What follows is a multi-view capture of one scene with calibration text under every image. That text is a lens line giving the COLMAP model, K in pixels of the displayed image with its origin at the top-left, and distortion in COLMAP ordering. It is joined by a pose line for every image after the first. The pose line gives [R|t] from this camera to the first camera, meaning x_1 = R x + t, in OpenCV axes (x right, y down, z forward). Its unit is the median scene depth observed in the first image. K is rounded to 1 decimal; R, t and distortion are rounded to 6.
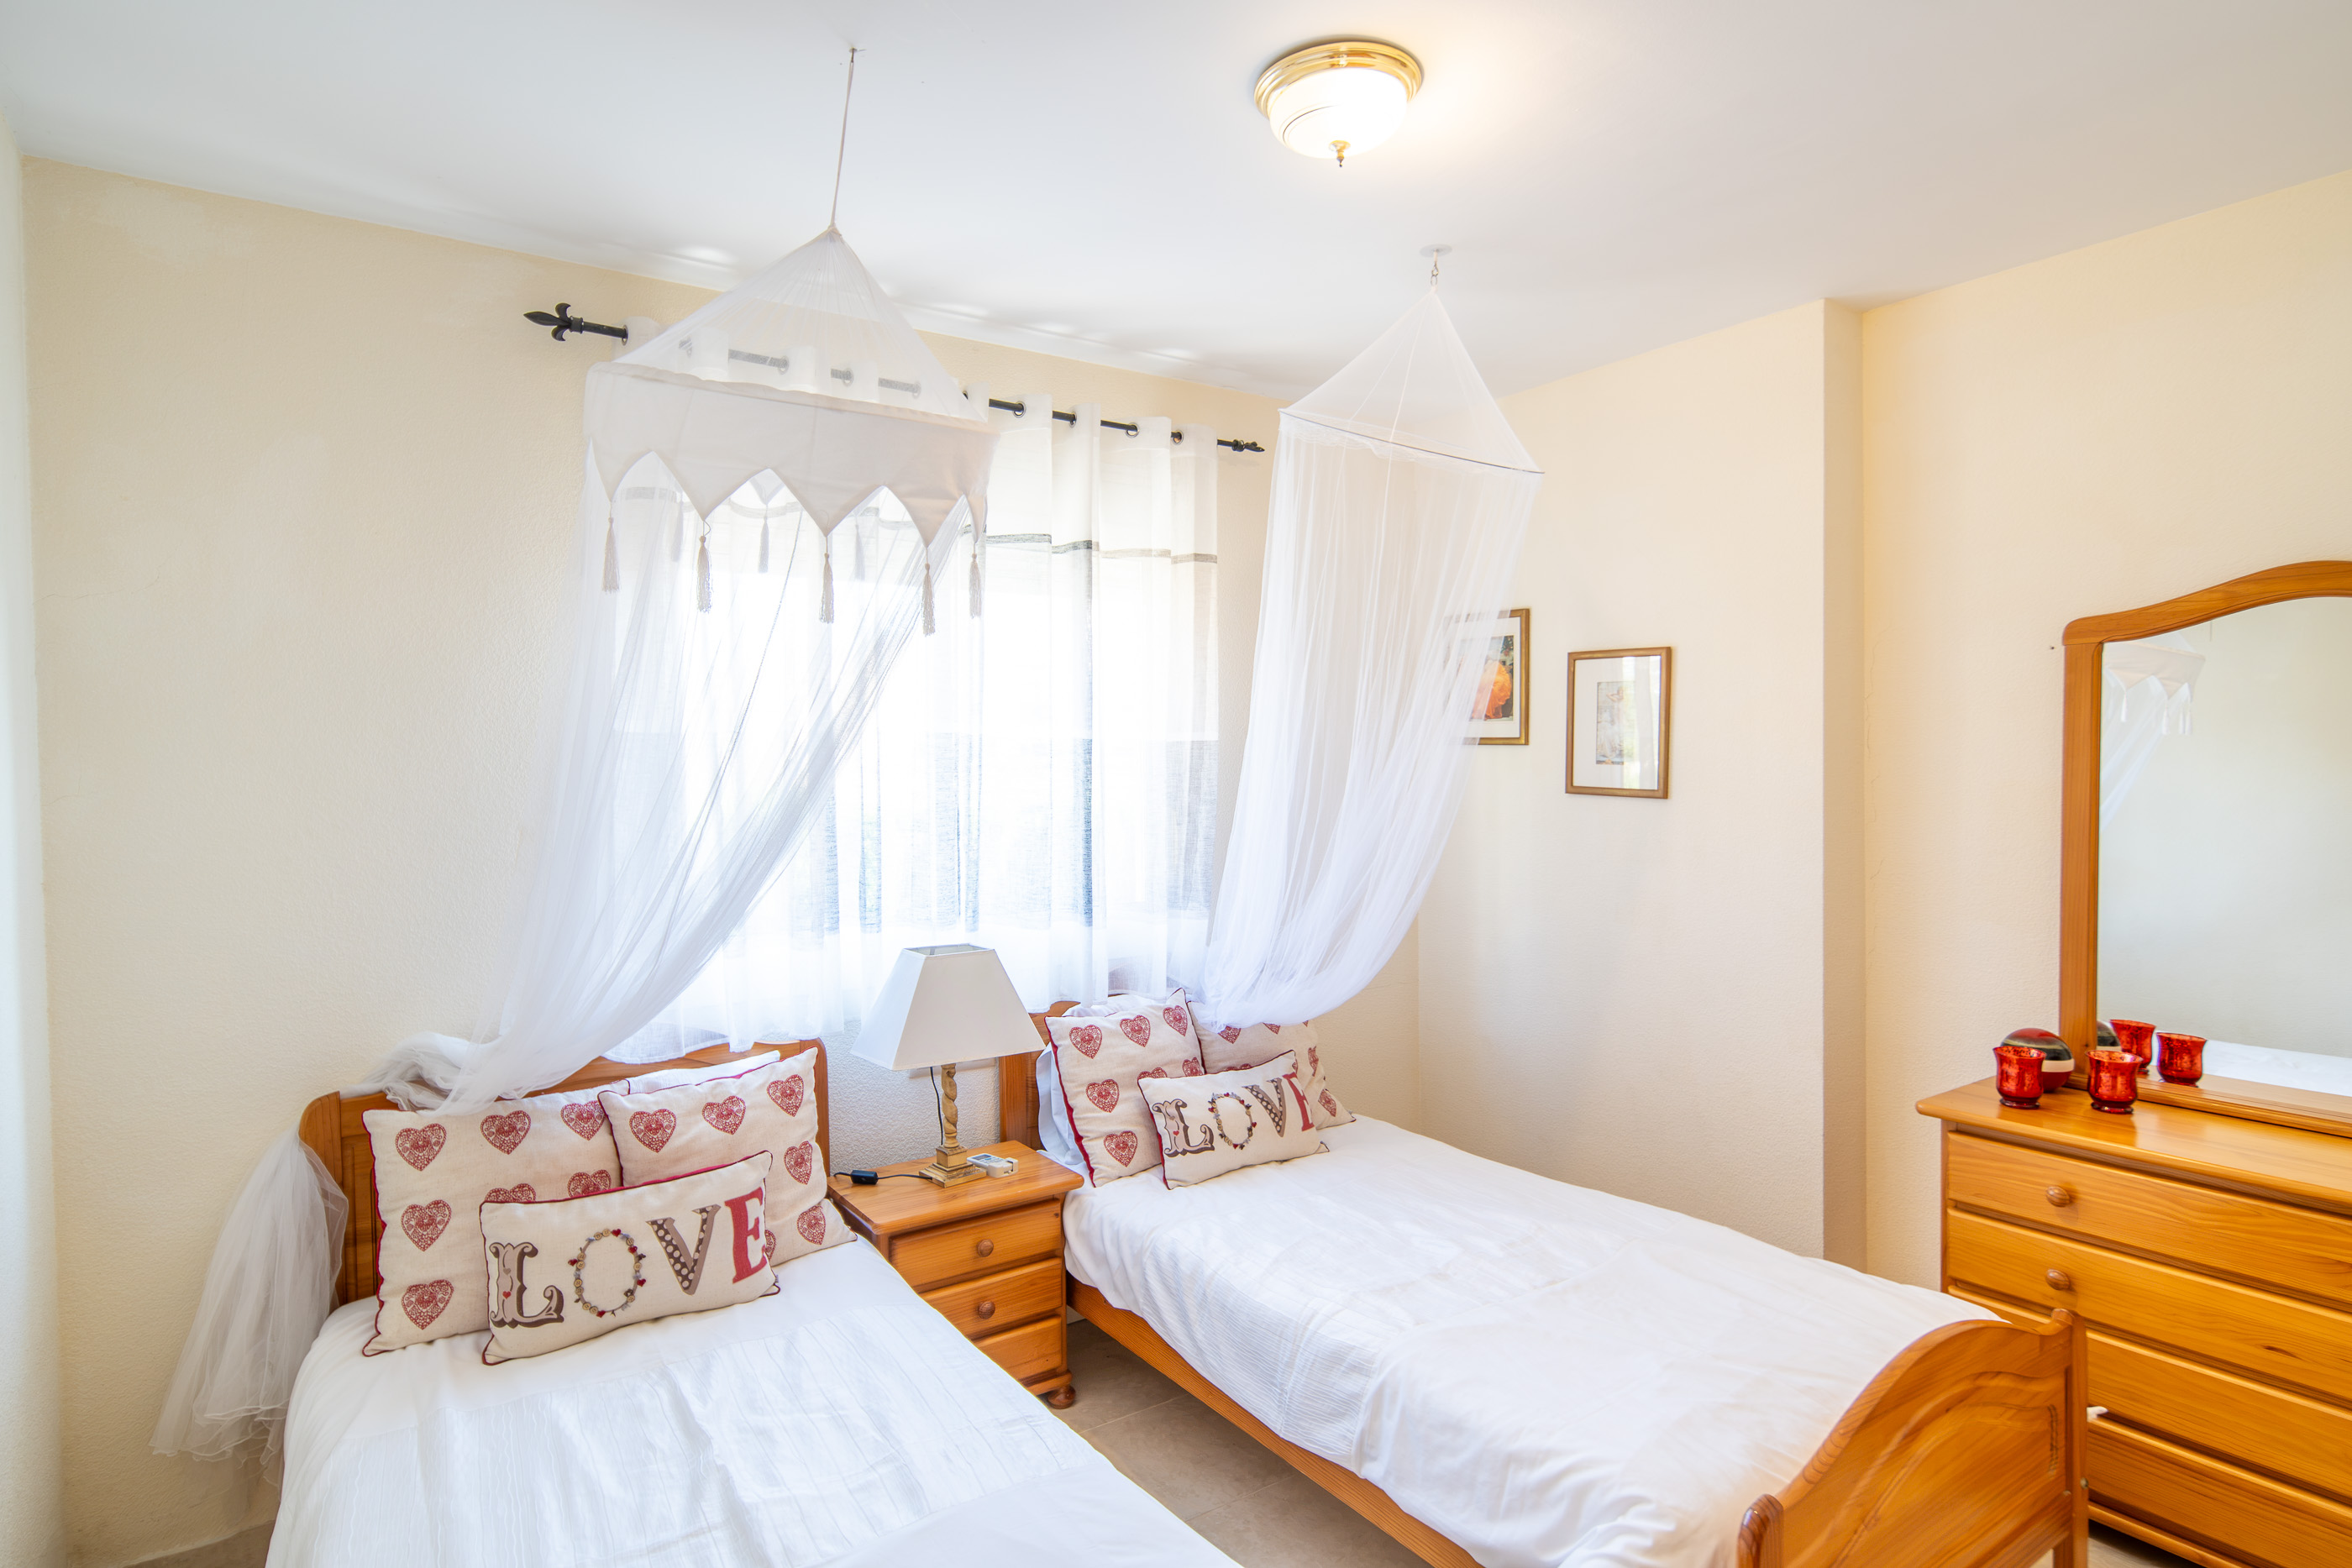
lens RADIAL K [[1292.7, 0, 1188.8], [0, 1292.7, 777.8], [0, 0, 1]] dist [-0.003782, 0.002113]
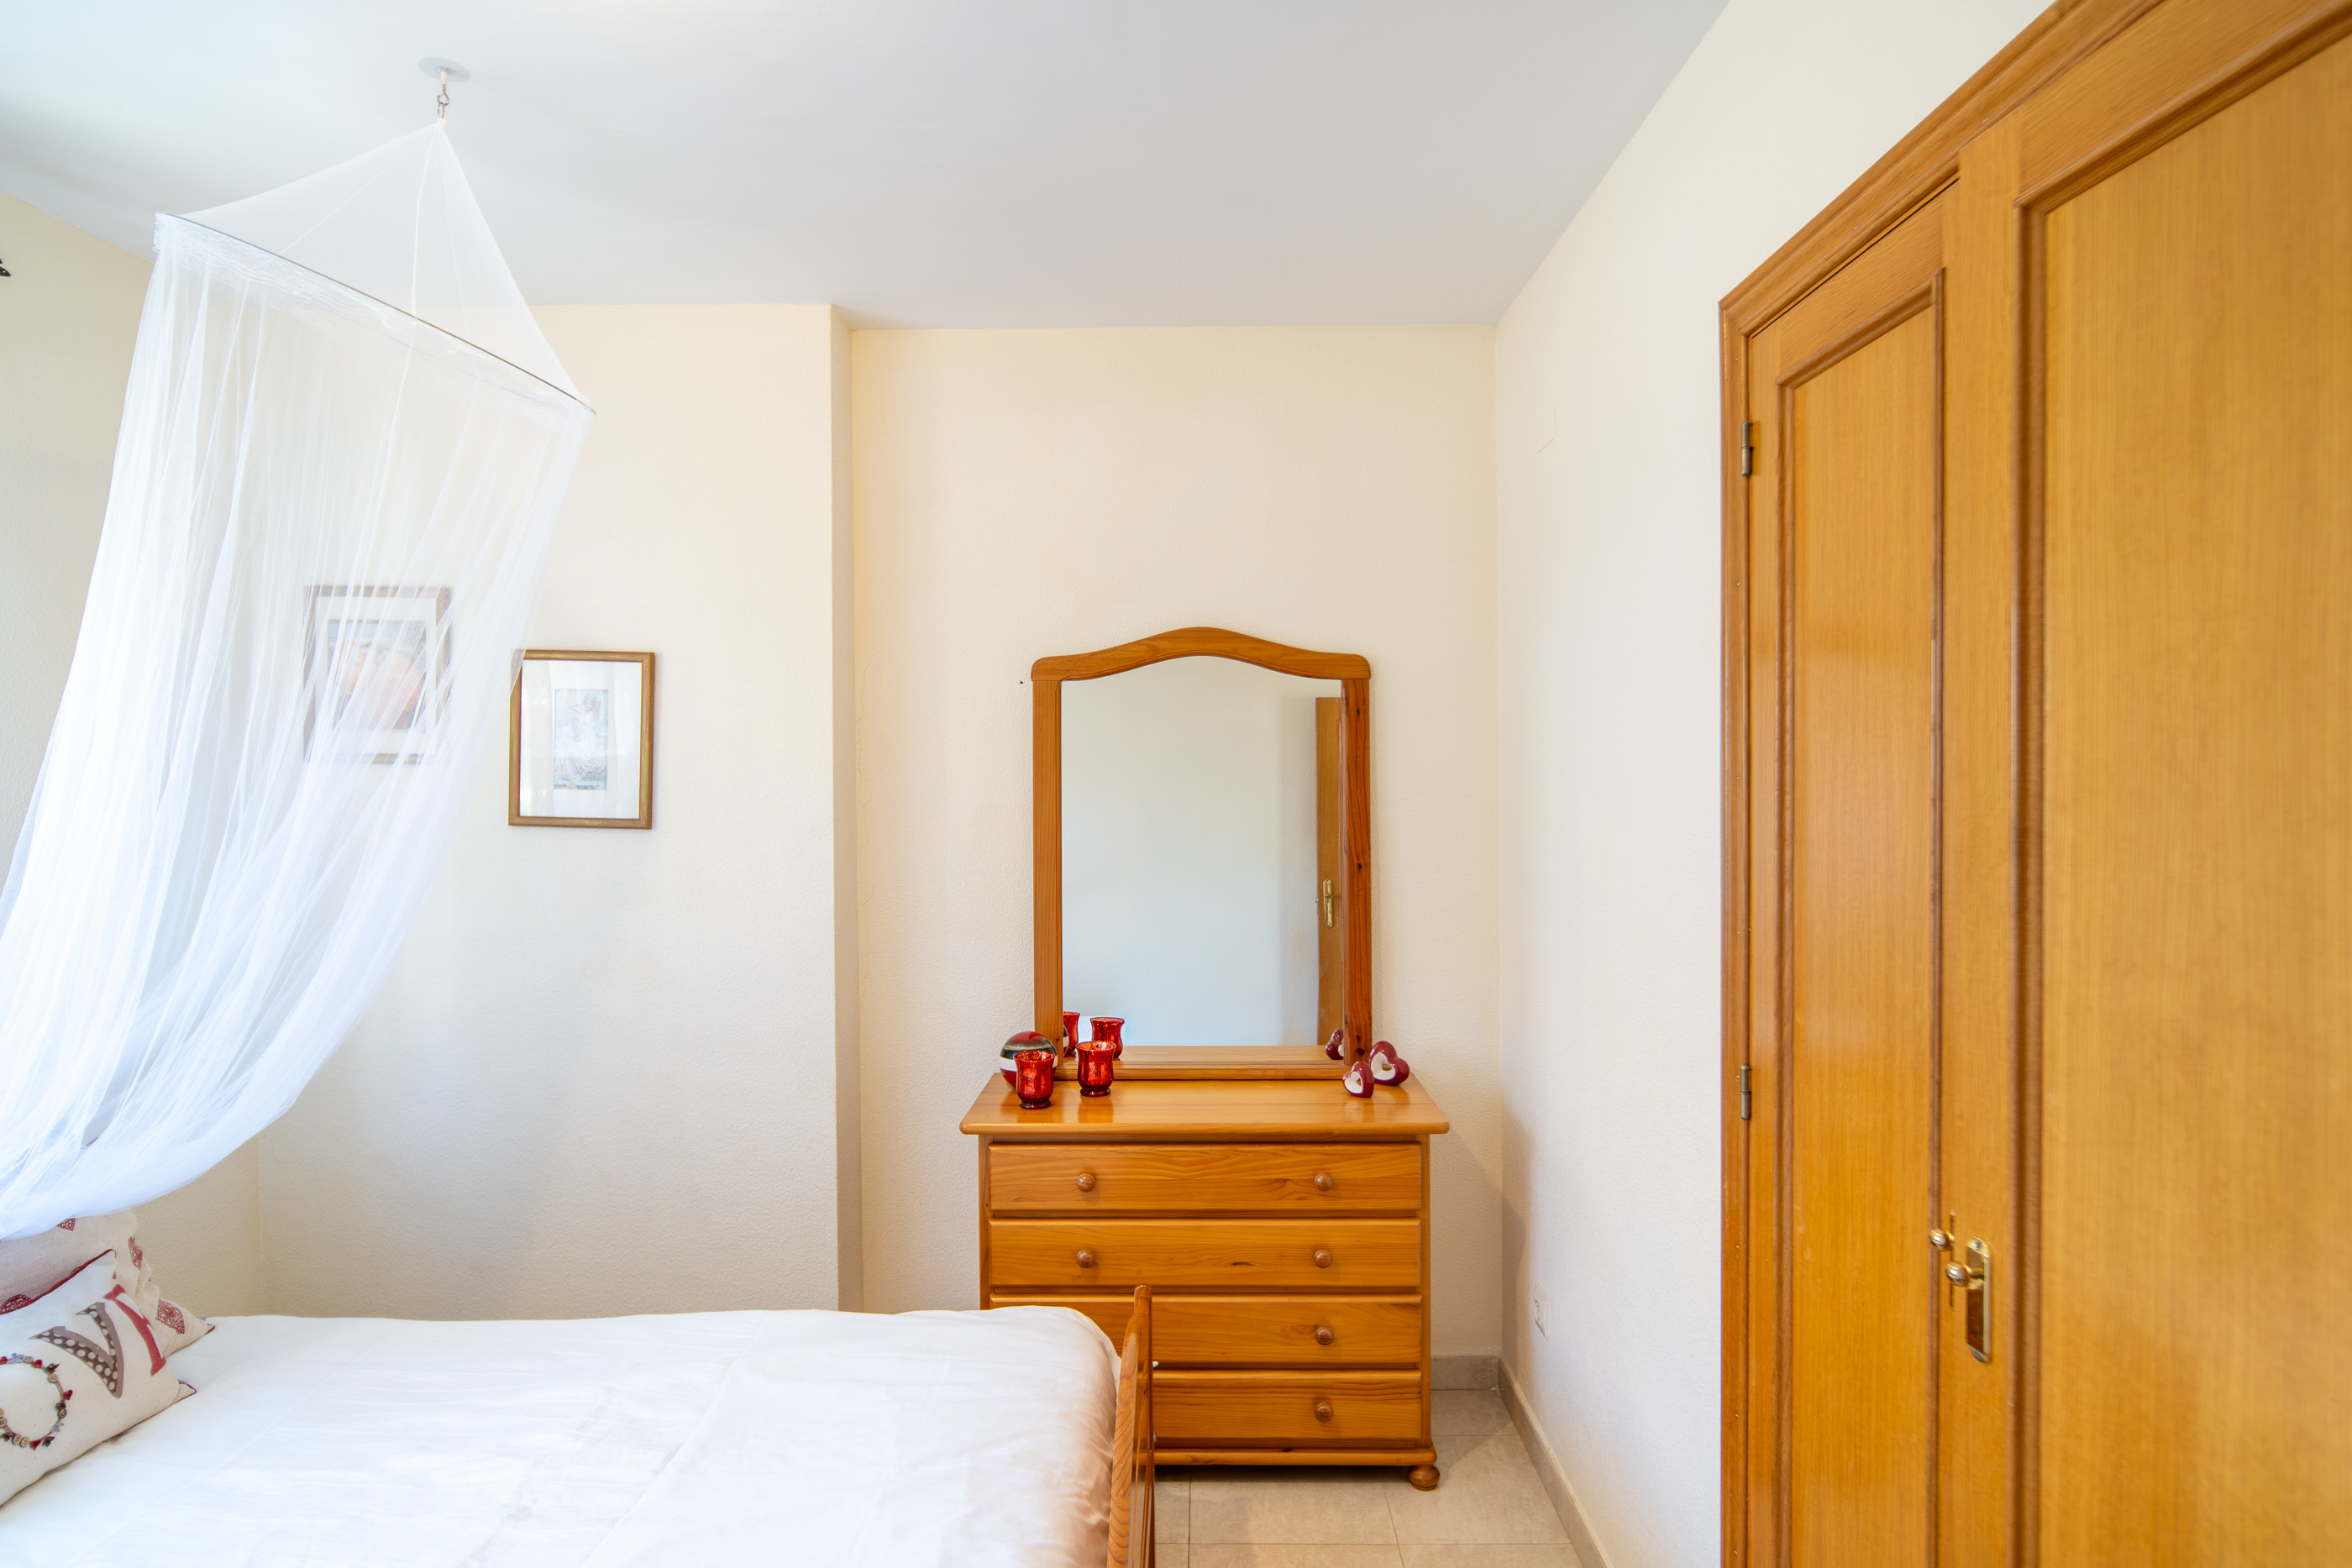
lens RADIAL K [[1292.7, 0, 1173.7], [0, 1292.7, 783.5], [0, 0, 1]] dist [-0.003782, 0.002113]
pose [[0.576023, 0.001999, 0.817431, -0.160000], [0.009950, 0.999906, -0.009457, -0.003006], [-0.817373, 0.013581, 0.575949, 0.266284]]
